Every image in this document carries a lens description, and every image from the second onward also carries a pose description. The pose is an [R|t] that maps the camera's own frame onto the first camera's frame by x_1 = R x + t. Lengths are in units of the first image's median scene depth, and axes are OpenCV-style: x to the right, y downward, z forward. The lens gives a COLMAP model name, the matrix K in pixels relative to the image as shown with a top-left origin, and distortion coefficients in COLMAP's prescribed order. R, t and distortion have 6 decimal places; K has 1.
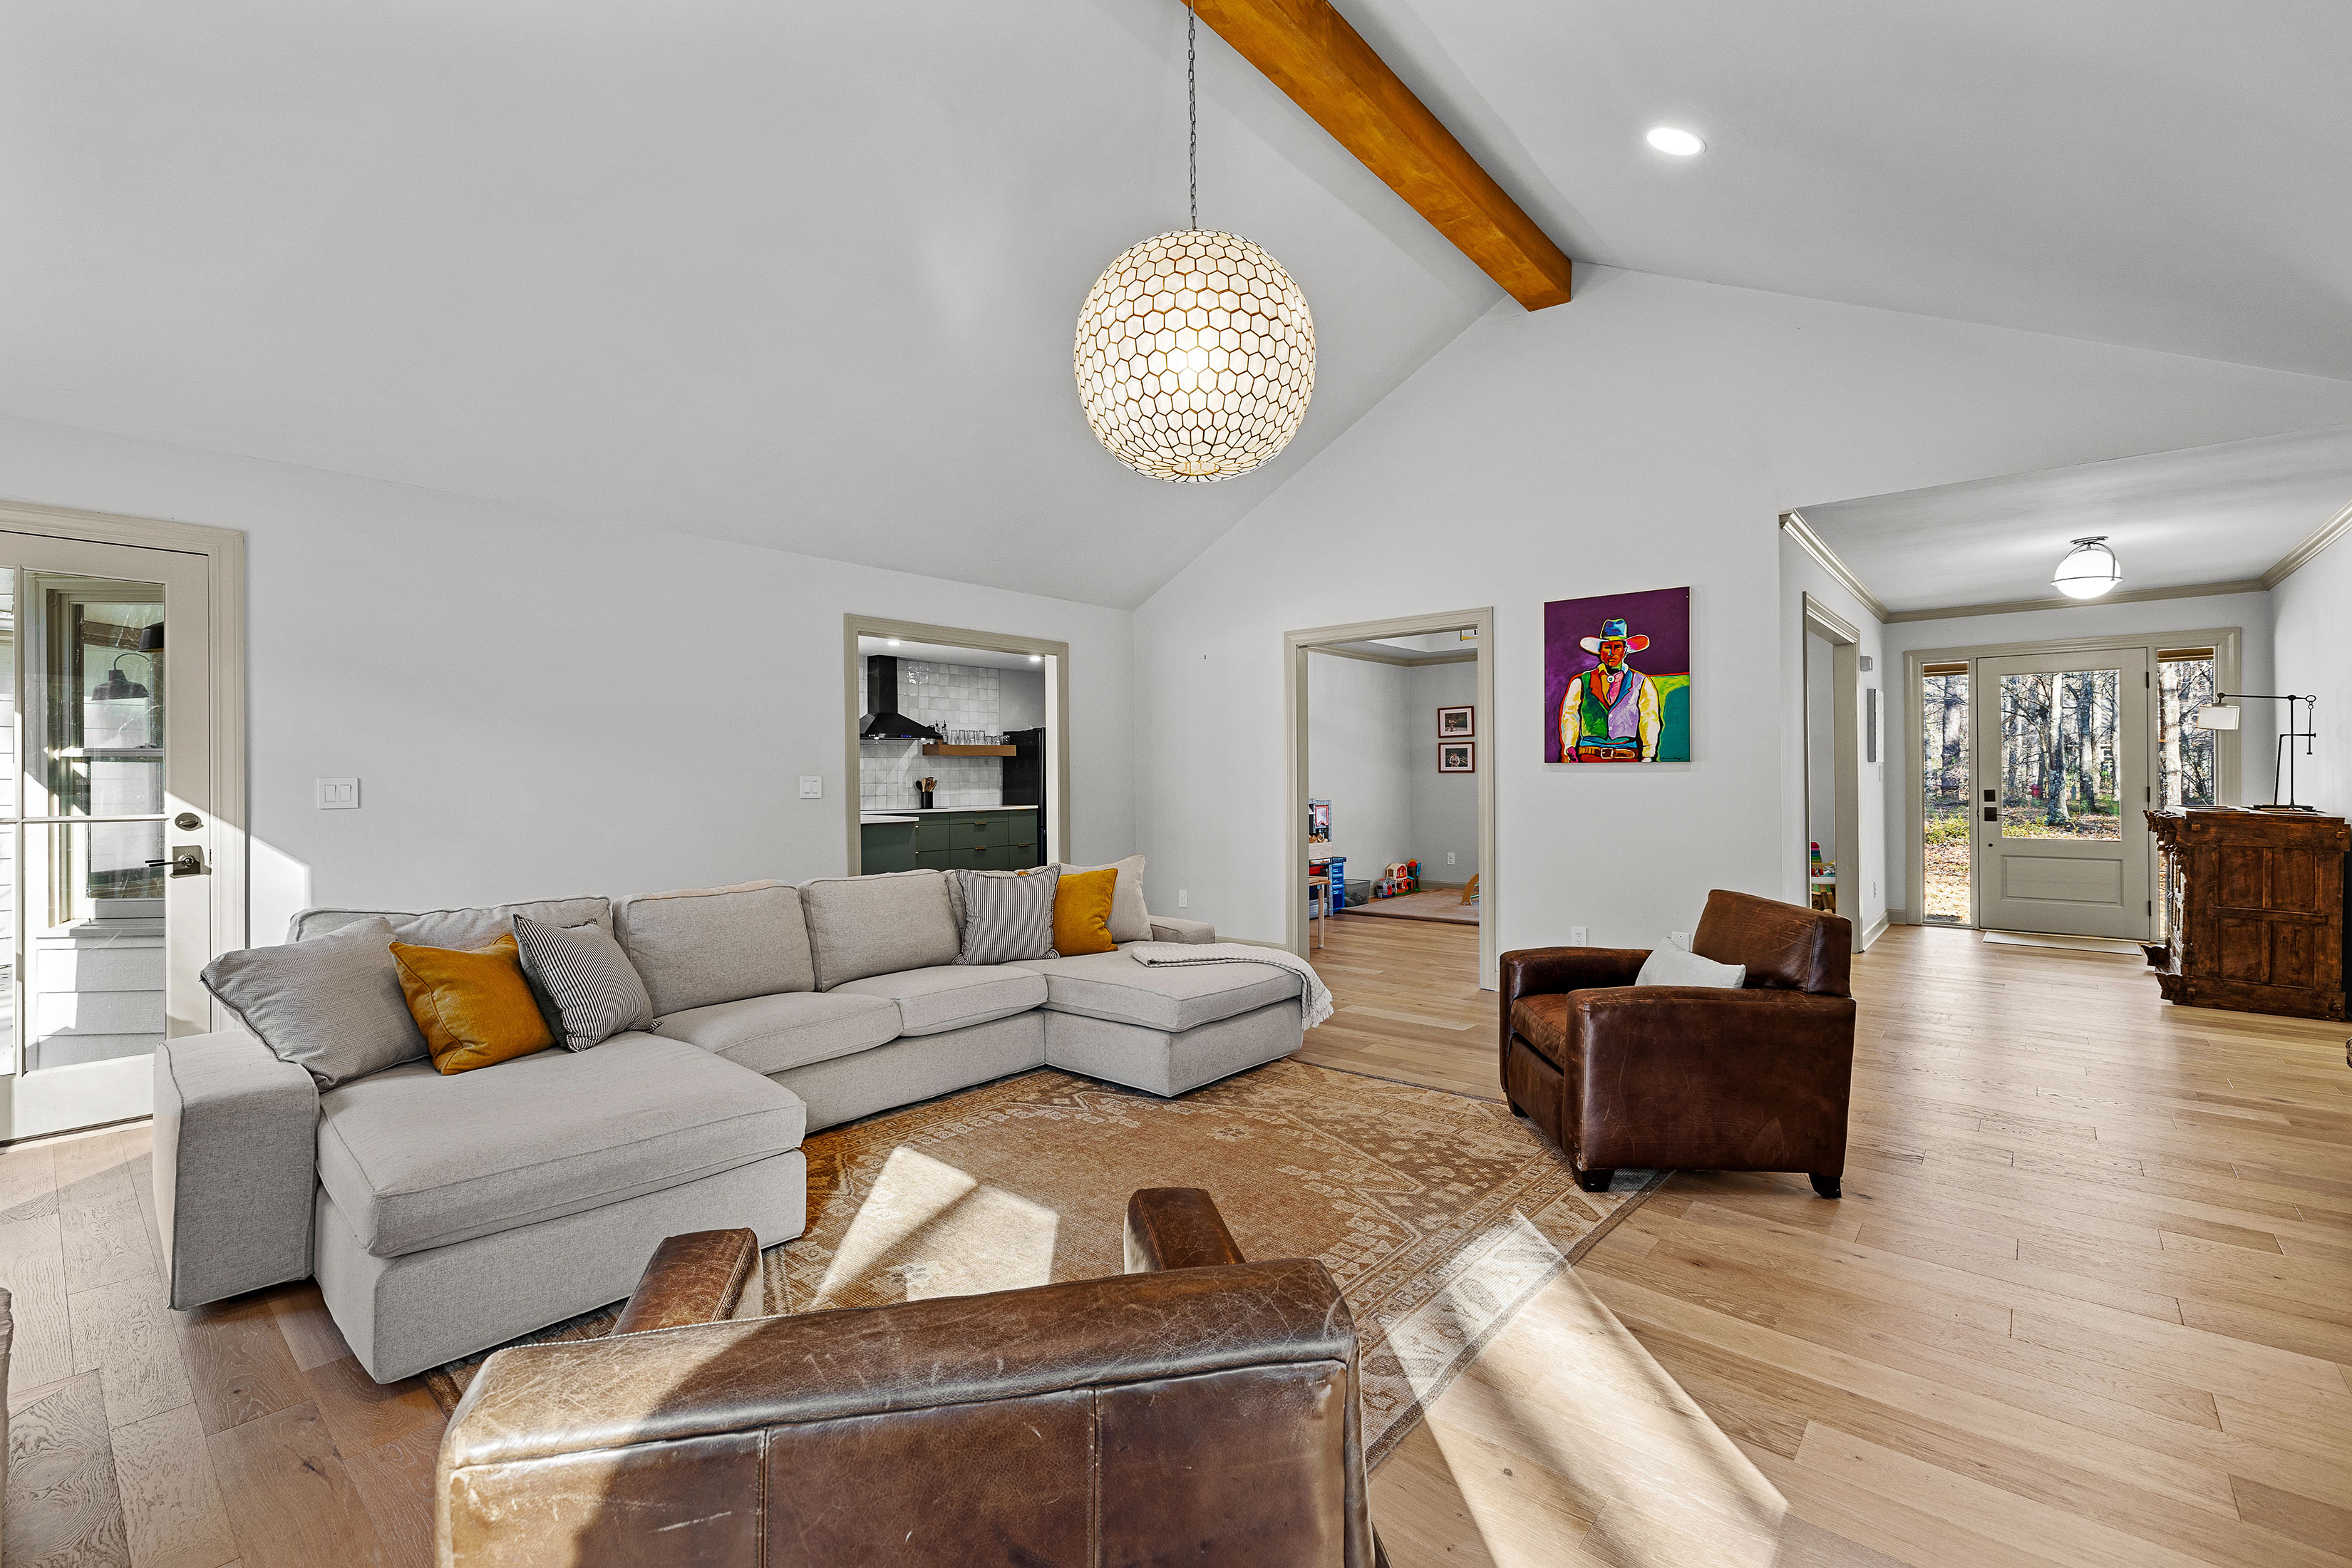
lens RADIAL K [[997.3, 0, 1174.5], [0, 997.3, 769.2], [0, 0, 1]] dist [0.001217, 0.000169]
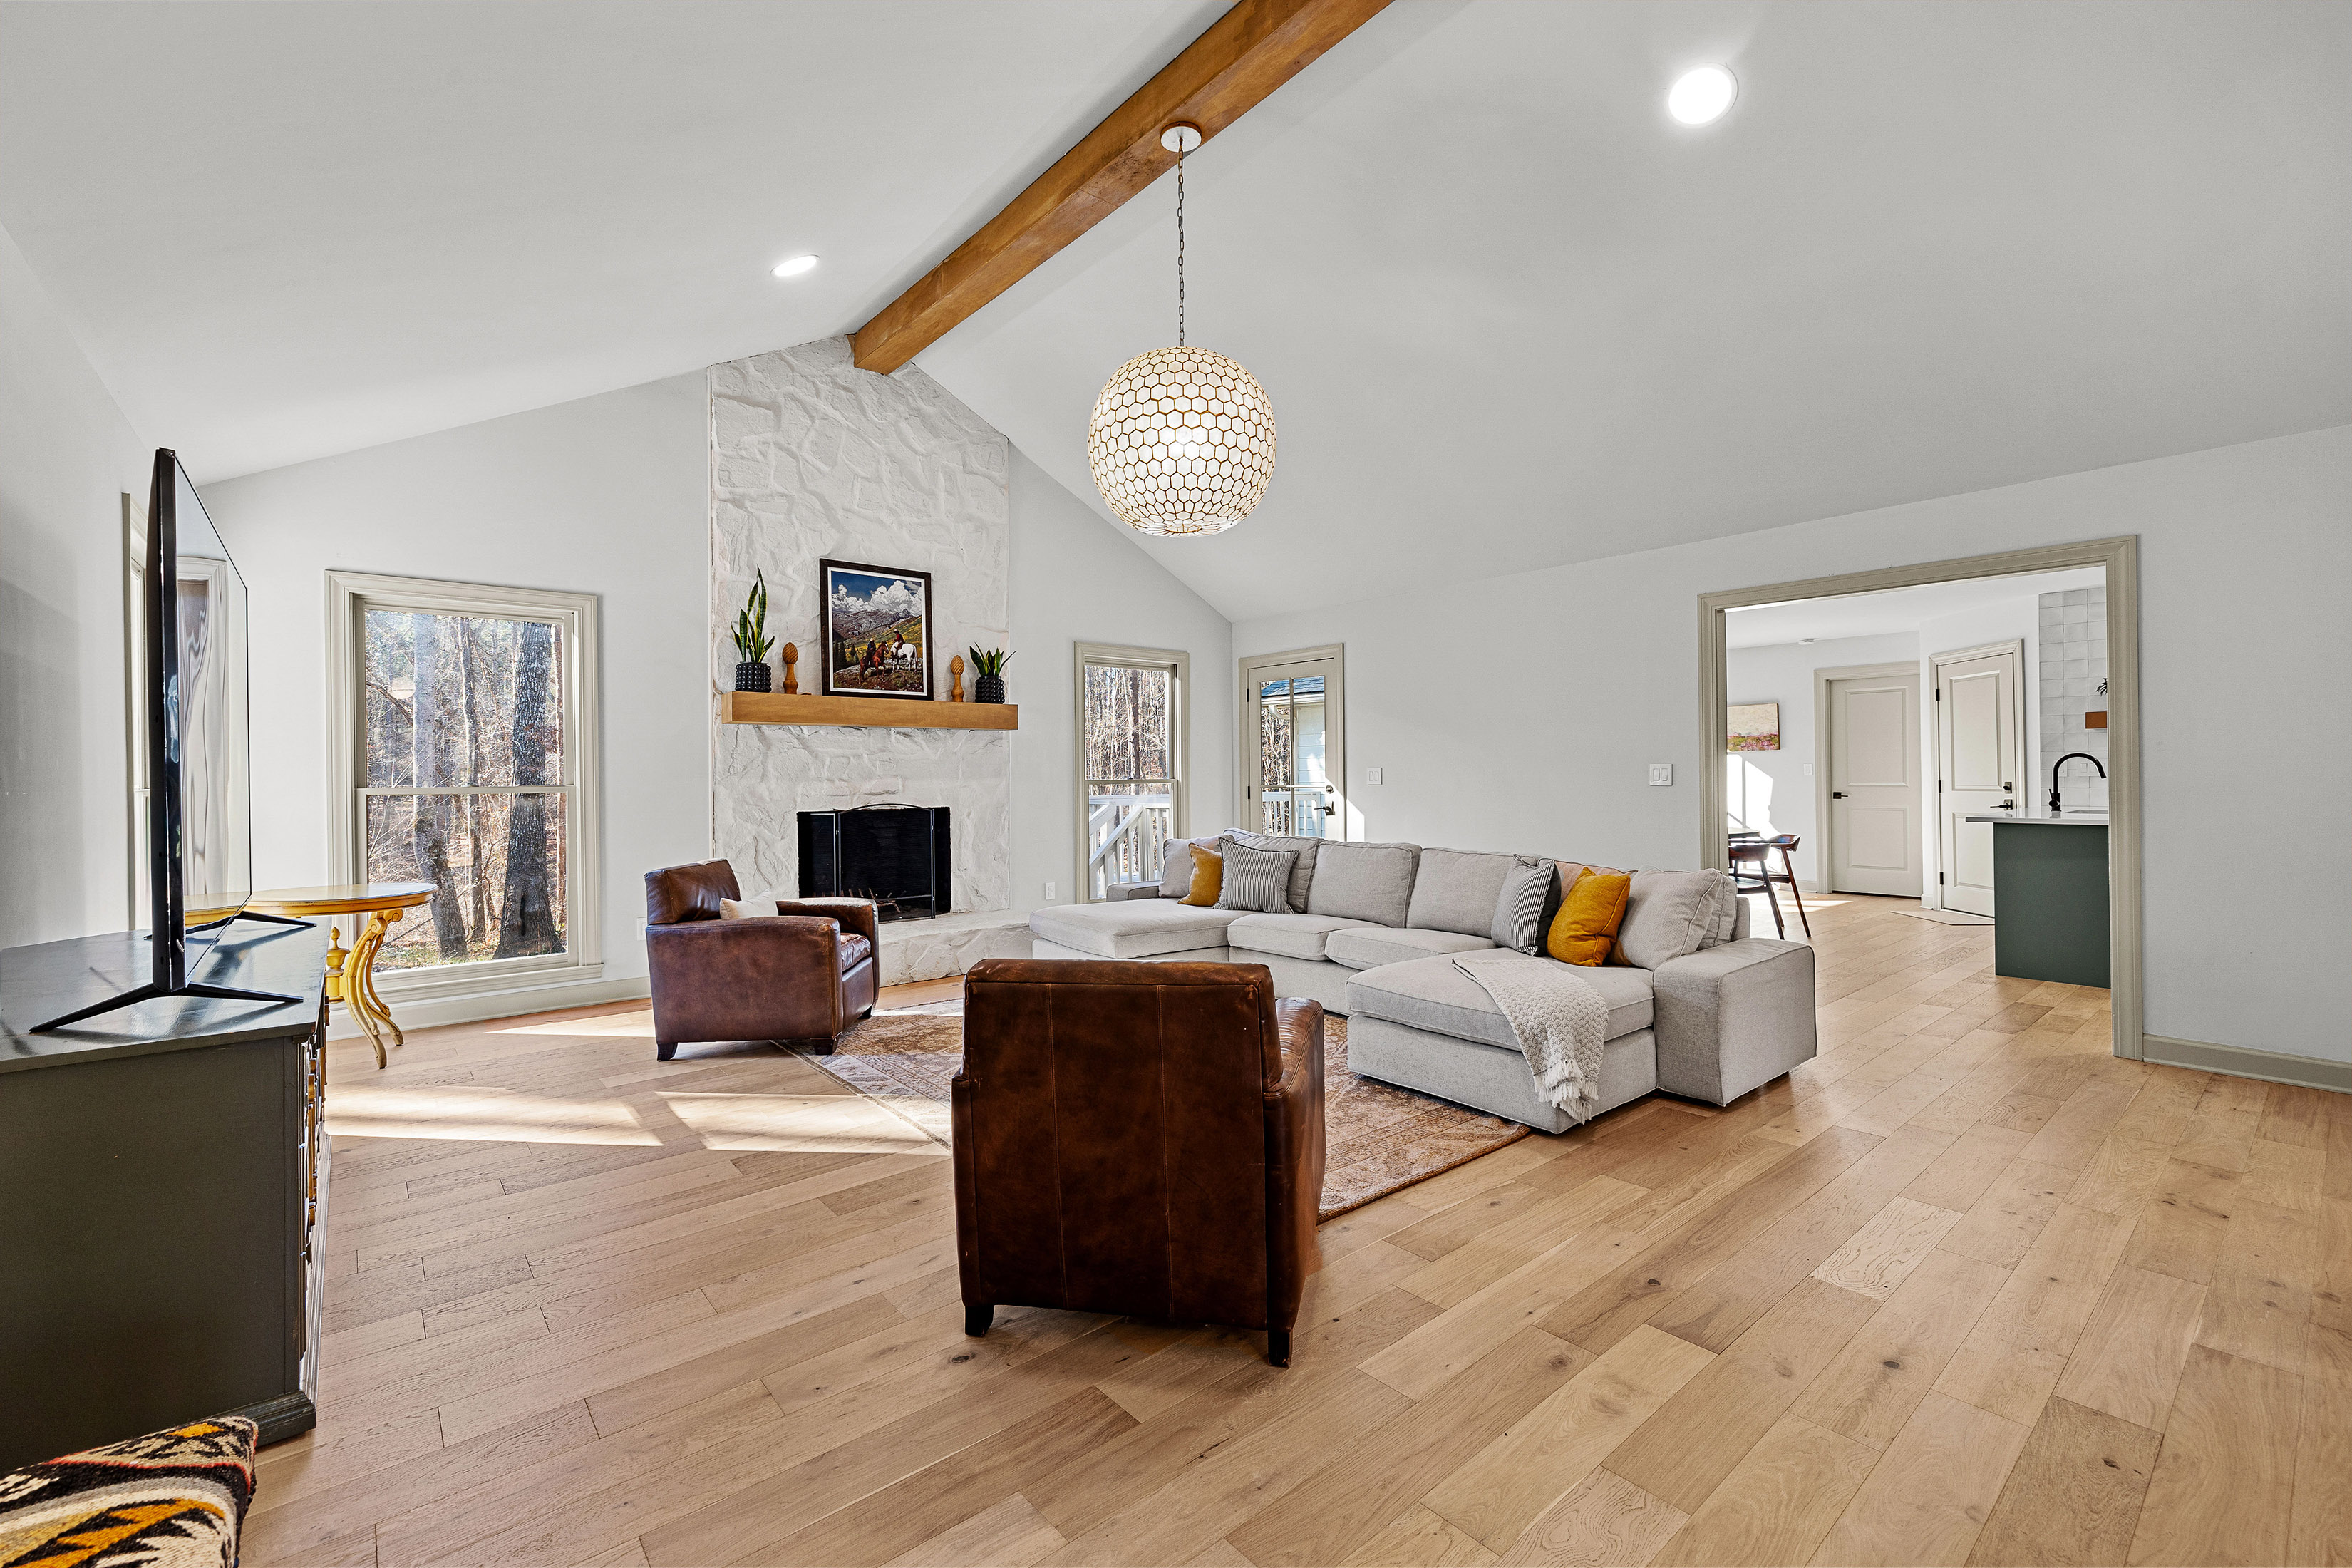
lens RADIAL K [[989.0, 0, 1171.4], [0, 989.0, 773.1], [0, 0, 1]] dist [0.001805, 0.000148]
pose [[-0.164564, 0.006041, -0.986348, 0.403796], [0.018039, 0.999832, 0.003114, 0.002358], [0.986201, -0.017281, -0.164645, 0.377598]]
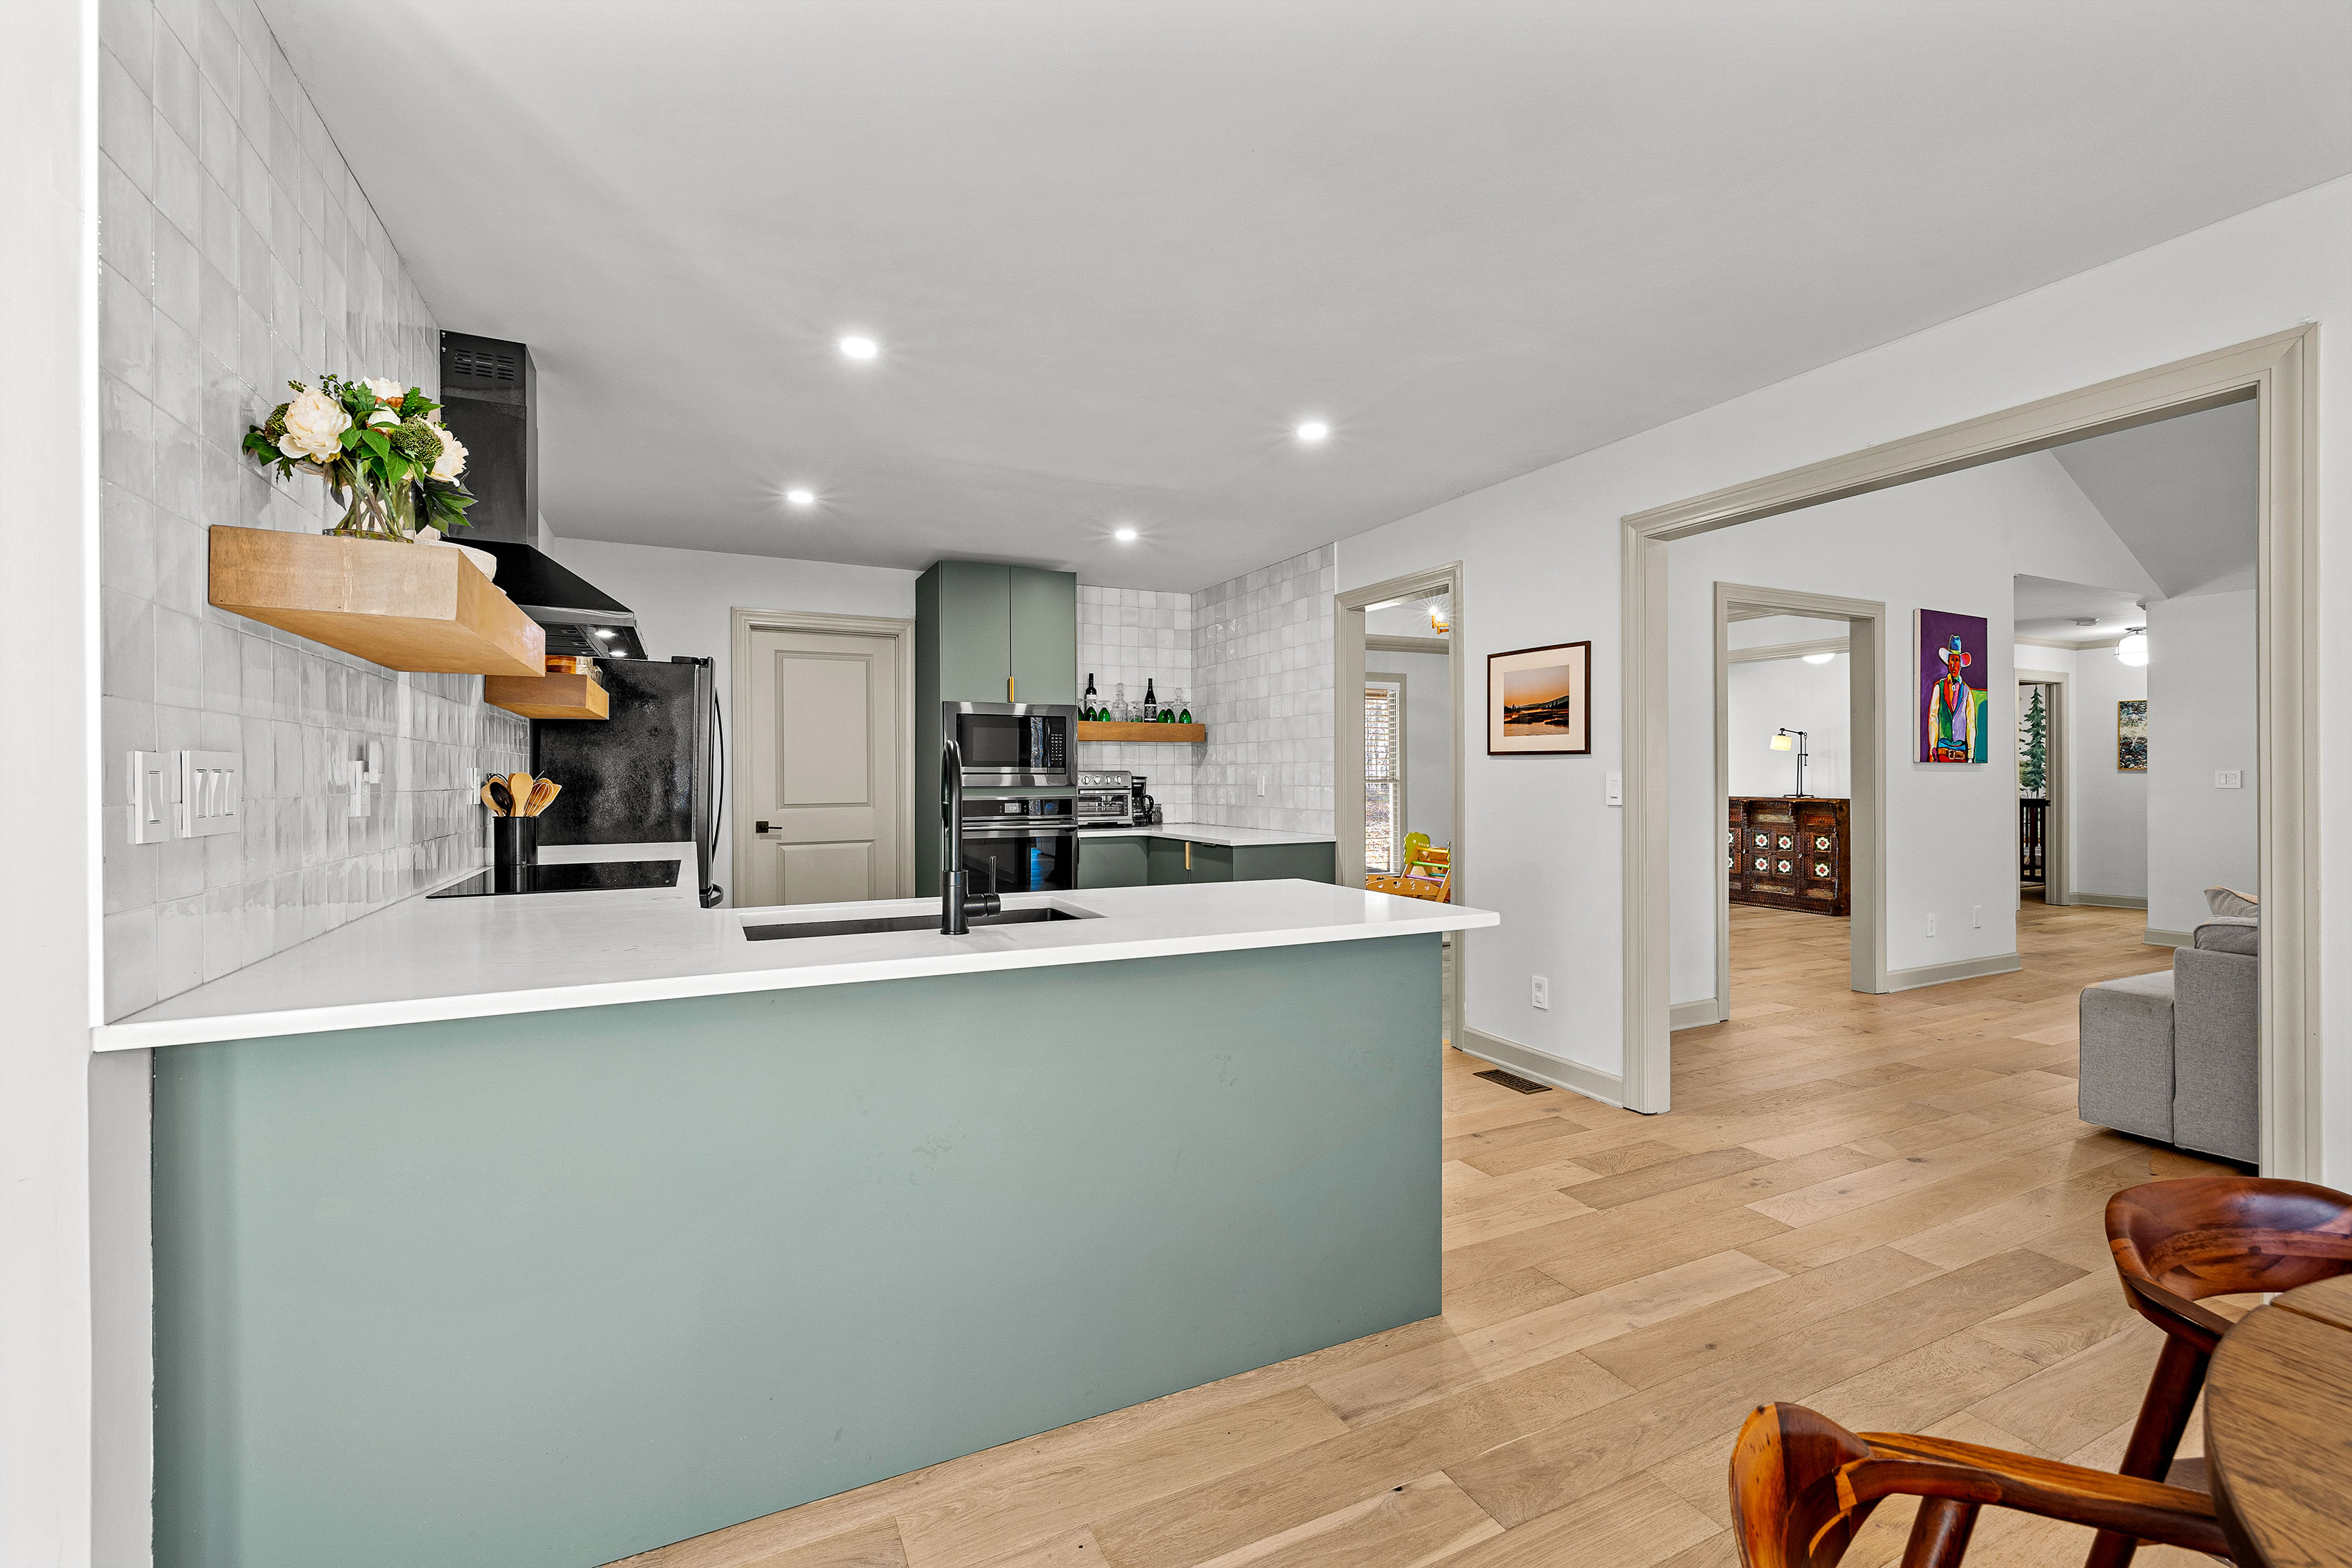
lens RADIAL K [[989.0, 0, 1171.4], [0, 989.0, 773.1], [0, 0, 1]] dist [0.001805, 0.000148]
pose [[0.394973, 0.008825, 0.918650, -0.495502], [-0.007791, 0.999950, -0.006256, 0.009913], [-0.918660, -0.004686, 0.395022, 0.730642]]
